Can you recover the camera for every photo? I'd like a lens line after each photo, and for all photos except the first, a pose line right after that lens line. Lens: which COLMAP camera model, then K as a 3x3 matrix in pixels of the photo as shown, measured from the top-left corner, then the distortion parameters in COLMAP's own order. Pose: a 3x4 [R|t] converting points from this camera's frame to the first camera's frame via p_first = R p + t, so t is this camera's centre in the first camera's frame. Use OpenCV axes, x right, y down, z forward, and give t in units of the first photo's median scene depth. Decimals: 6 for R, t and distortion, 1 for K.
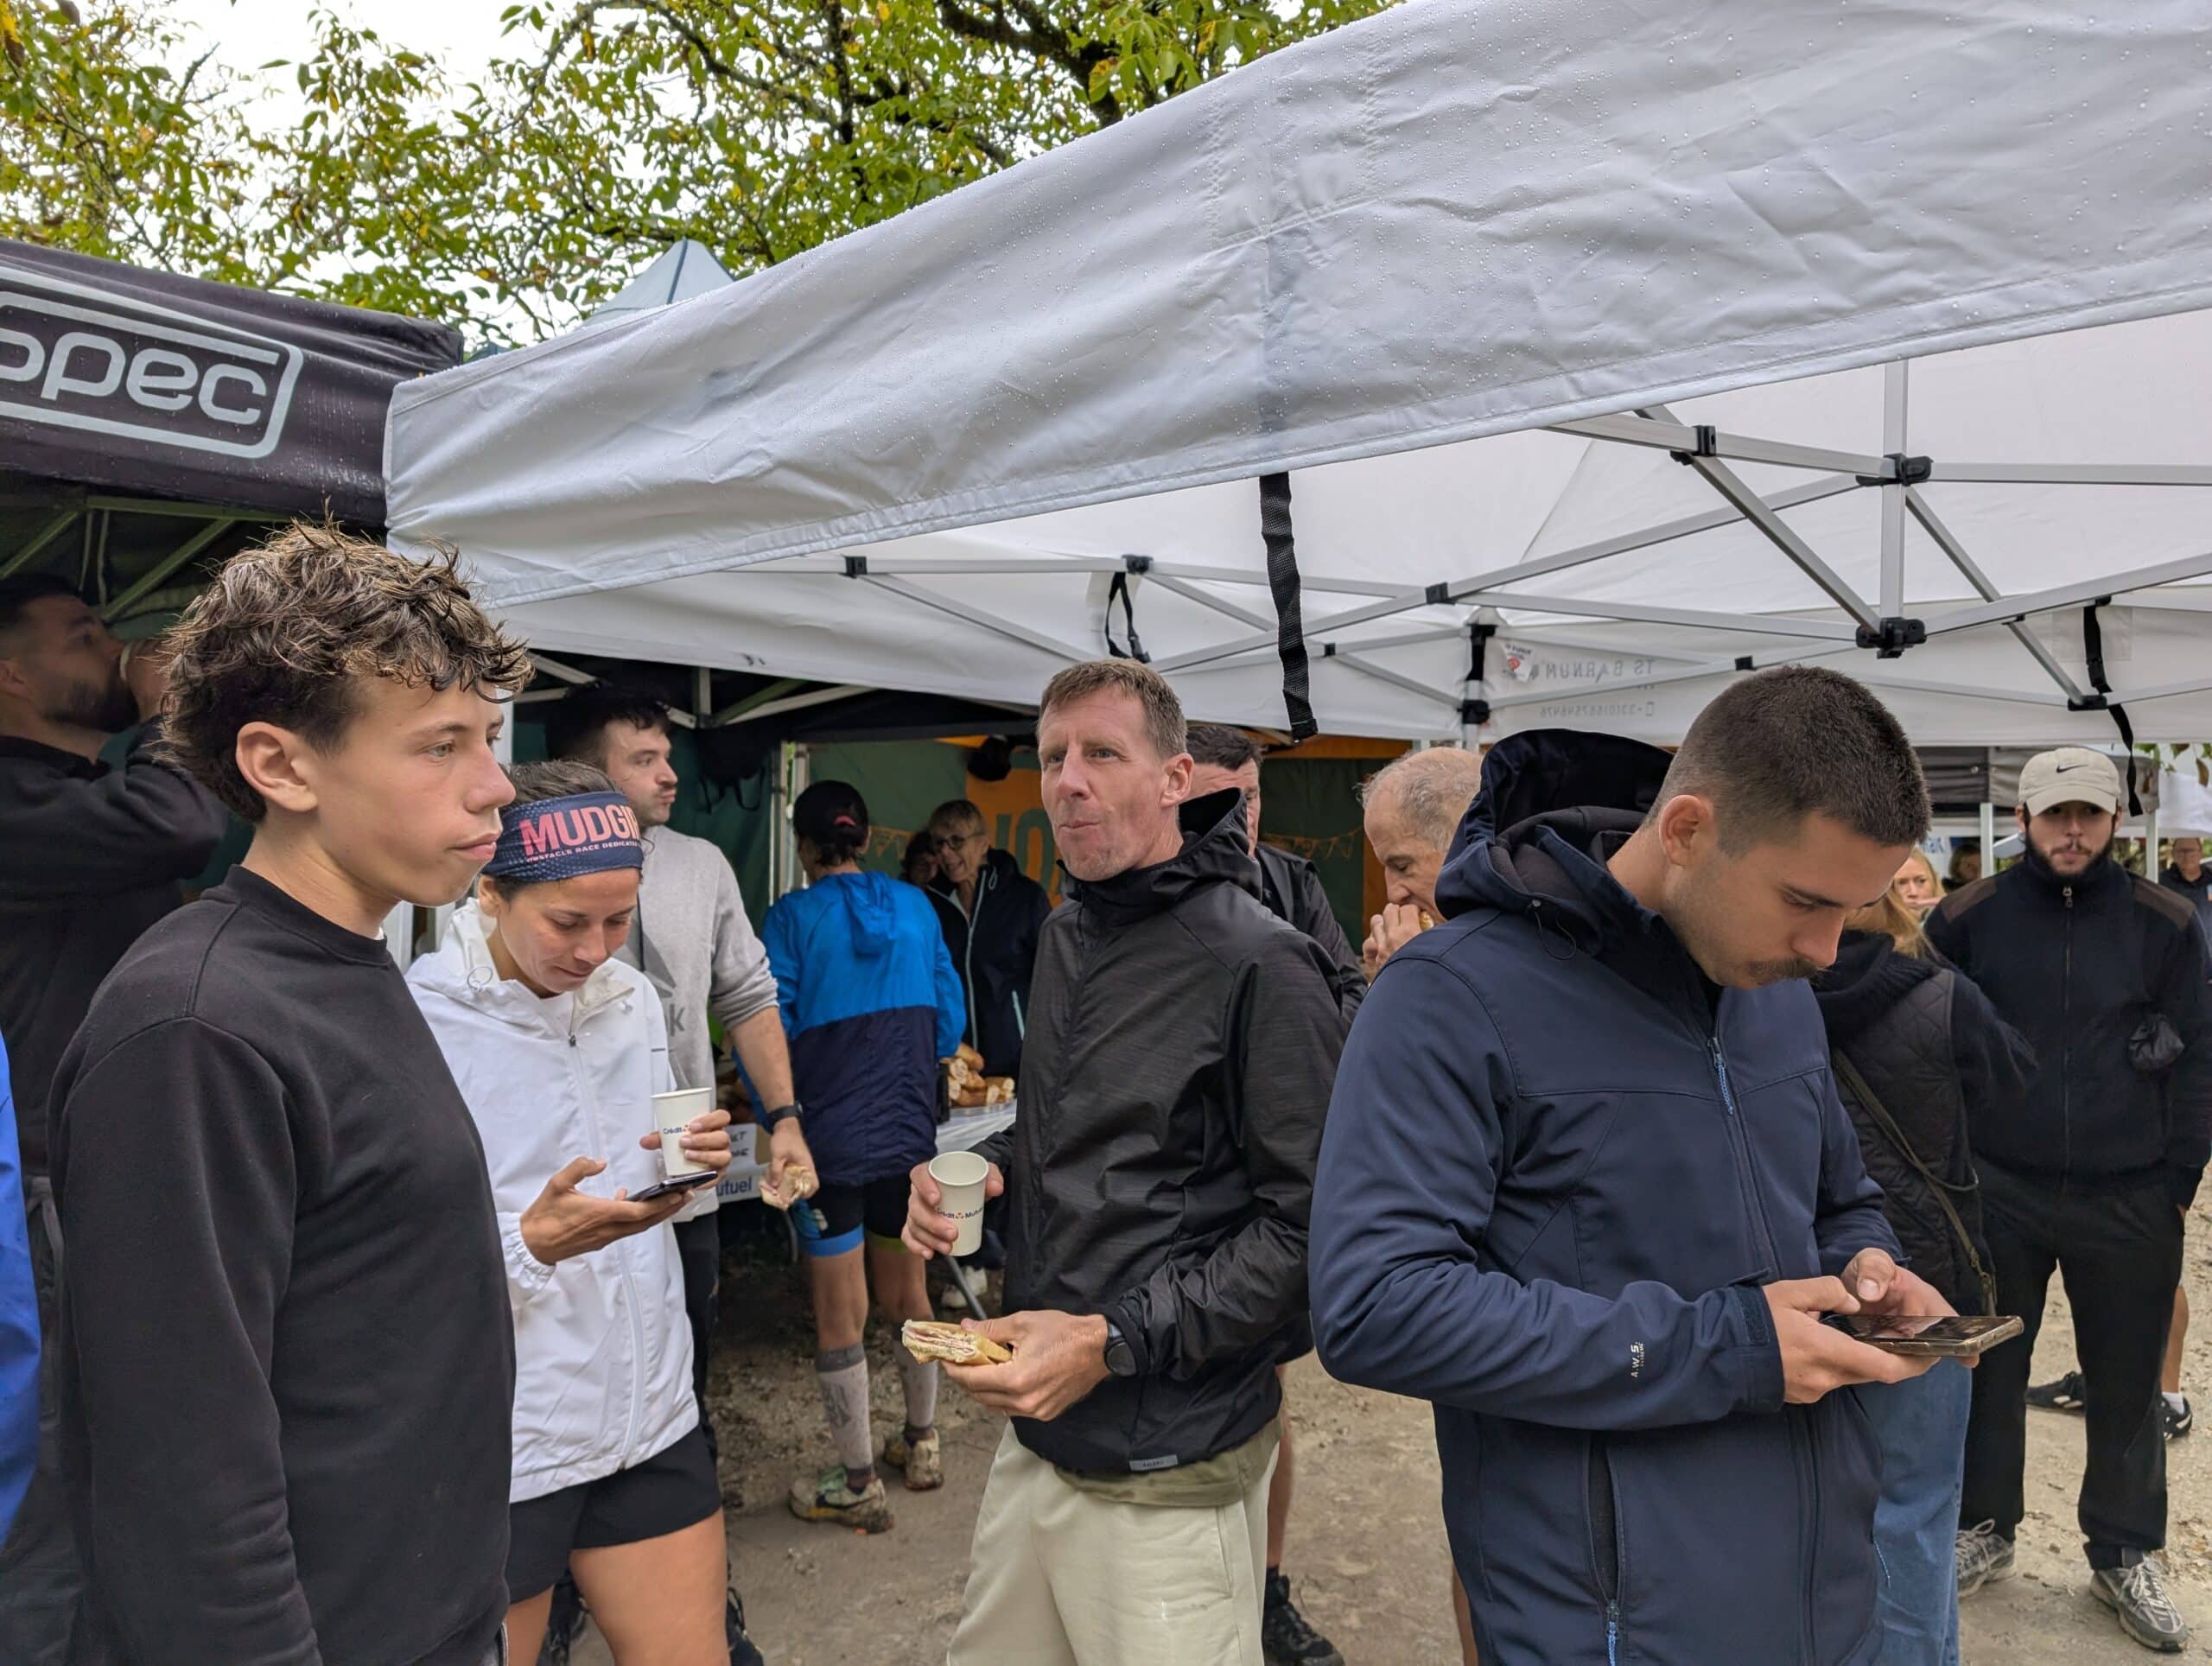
lens RADIAL K [[1657.6, 0, 1060.3], [0, 1657.6, 835.9], [0, 0, 1]] dist [0.000249, -0.005189]
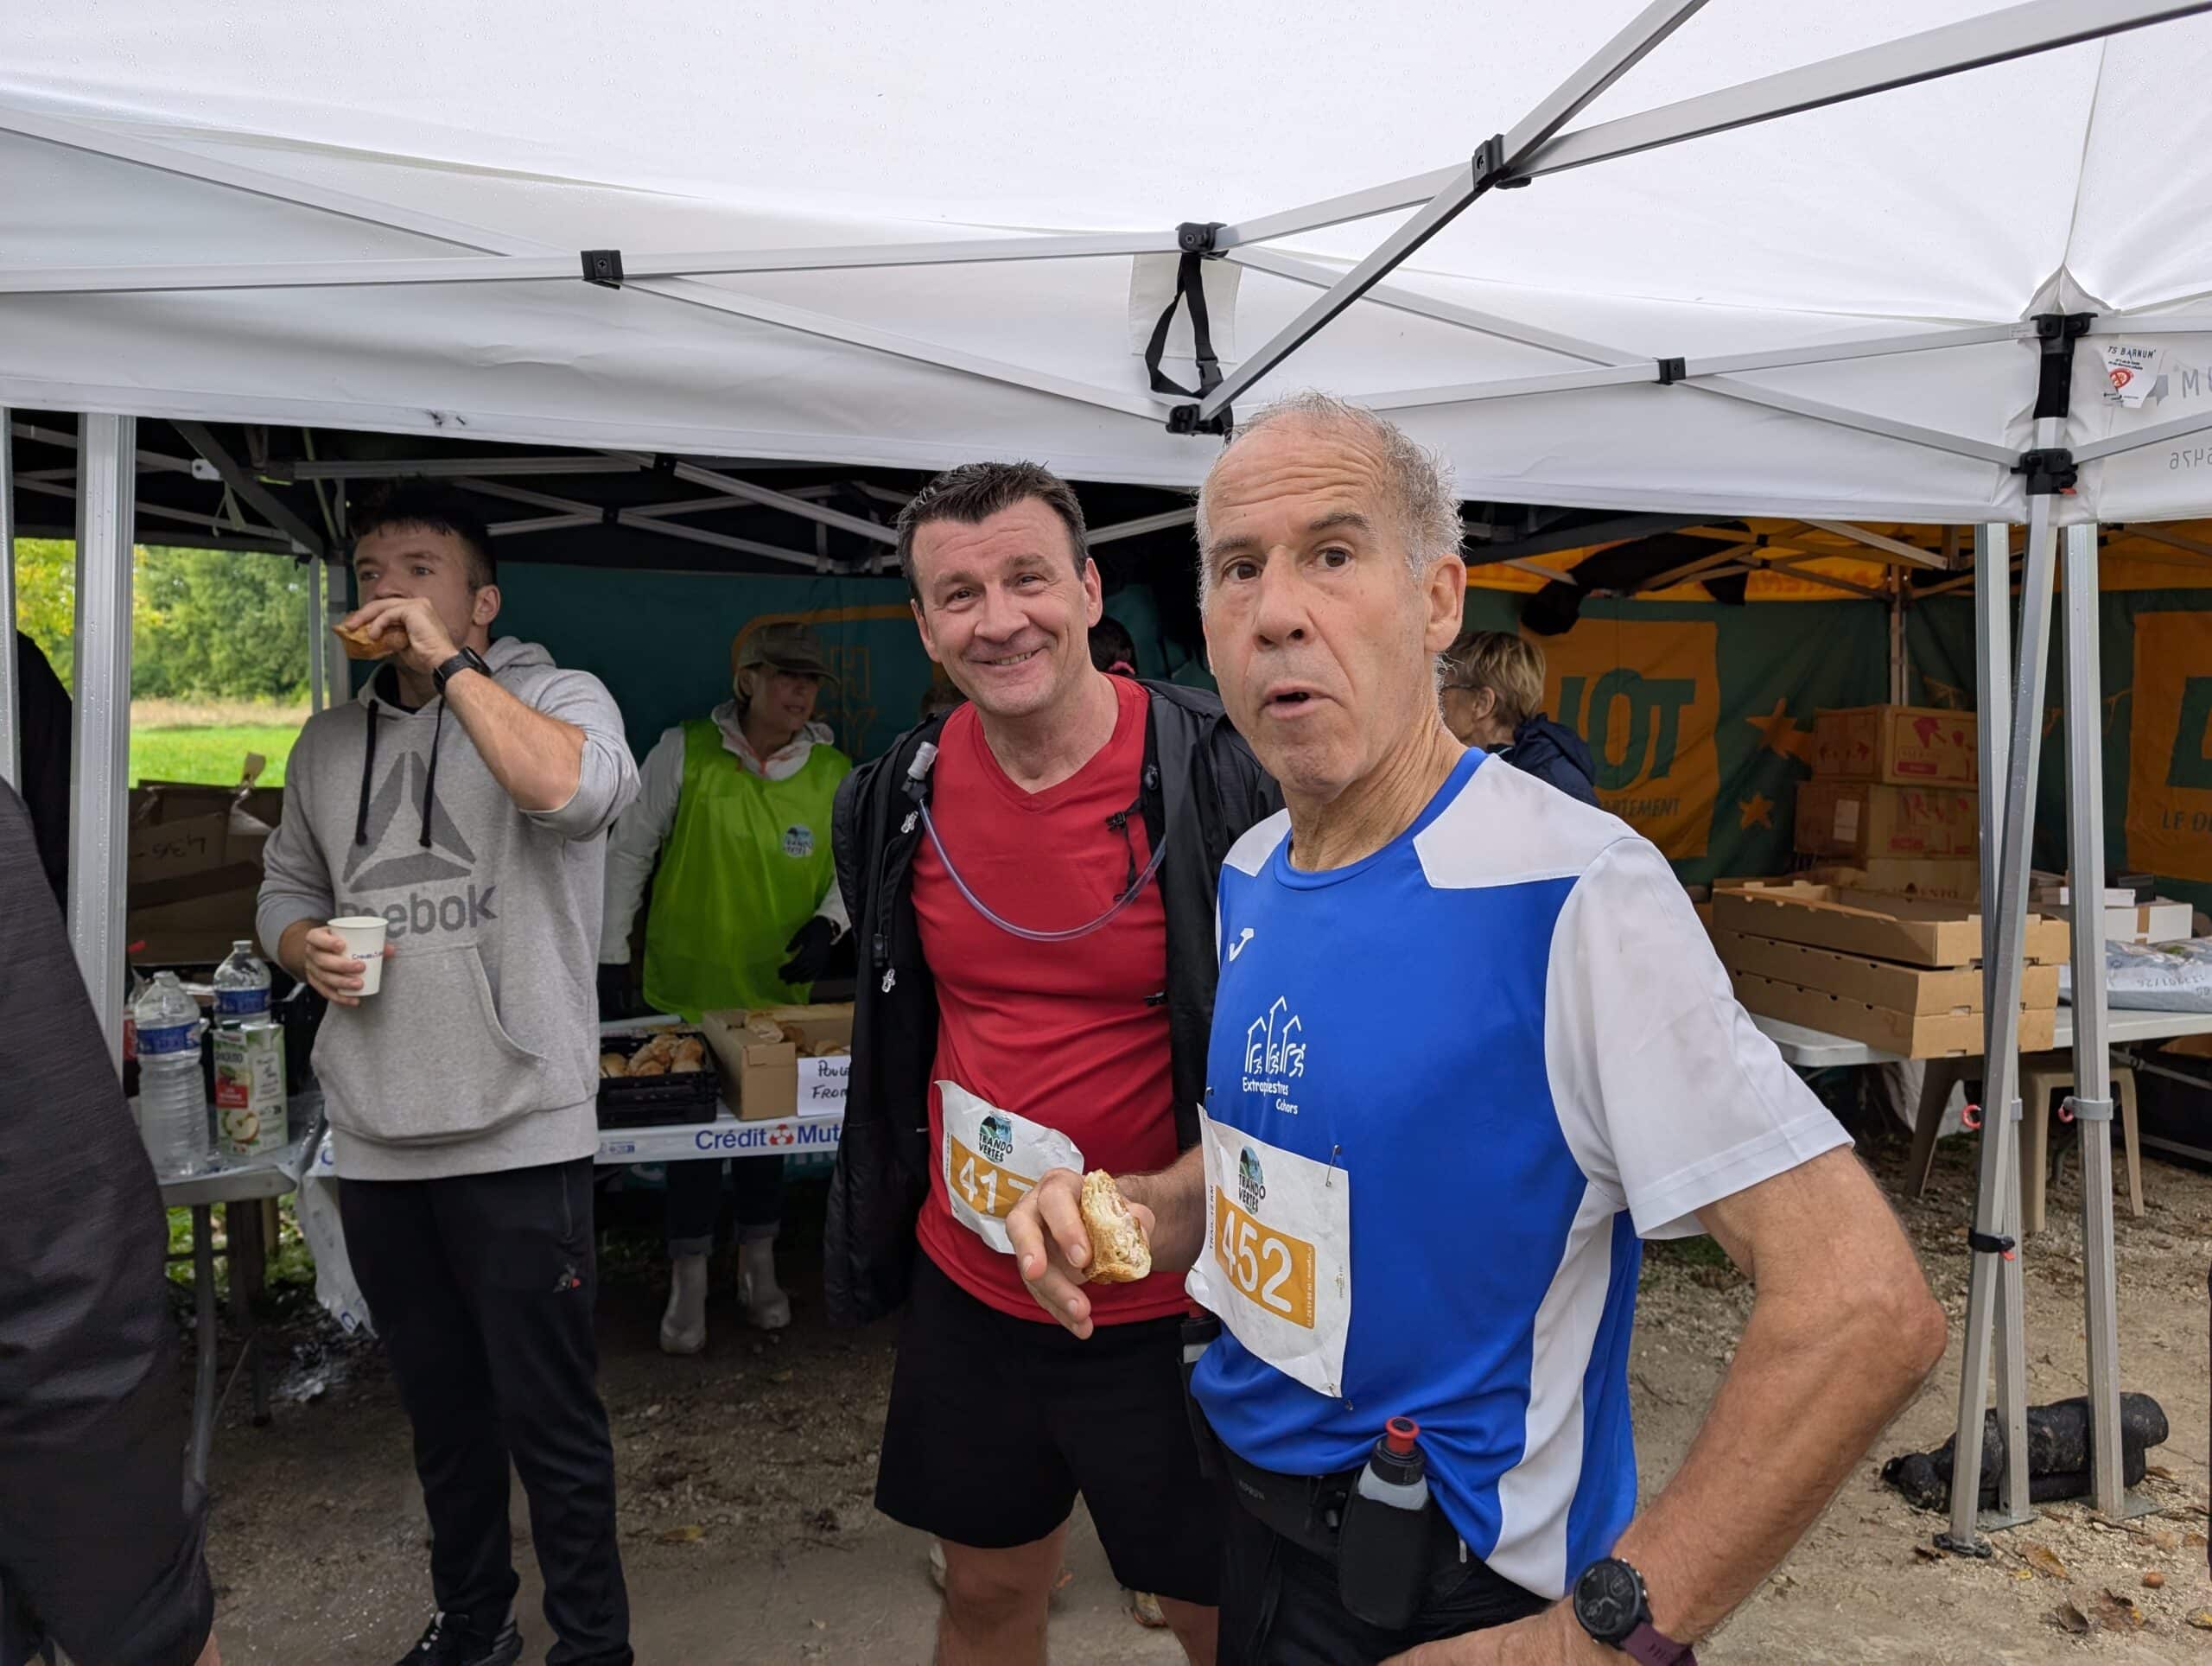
lens RADIAL K [[1657.6, 0, 1060.3], [0, 1657.6, 835.9], [0, 0, 1]] dist [0.000249, -0.005189]
pose [[0.870702, 0.034273, -0.490615, 0.241093], [-0.000484, 0.997628, 0.068833, 0.012039], [0.491811, -0.059696, 0.868653, 0.328258]]
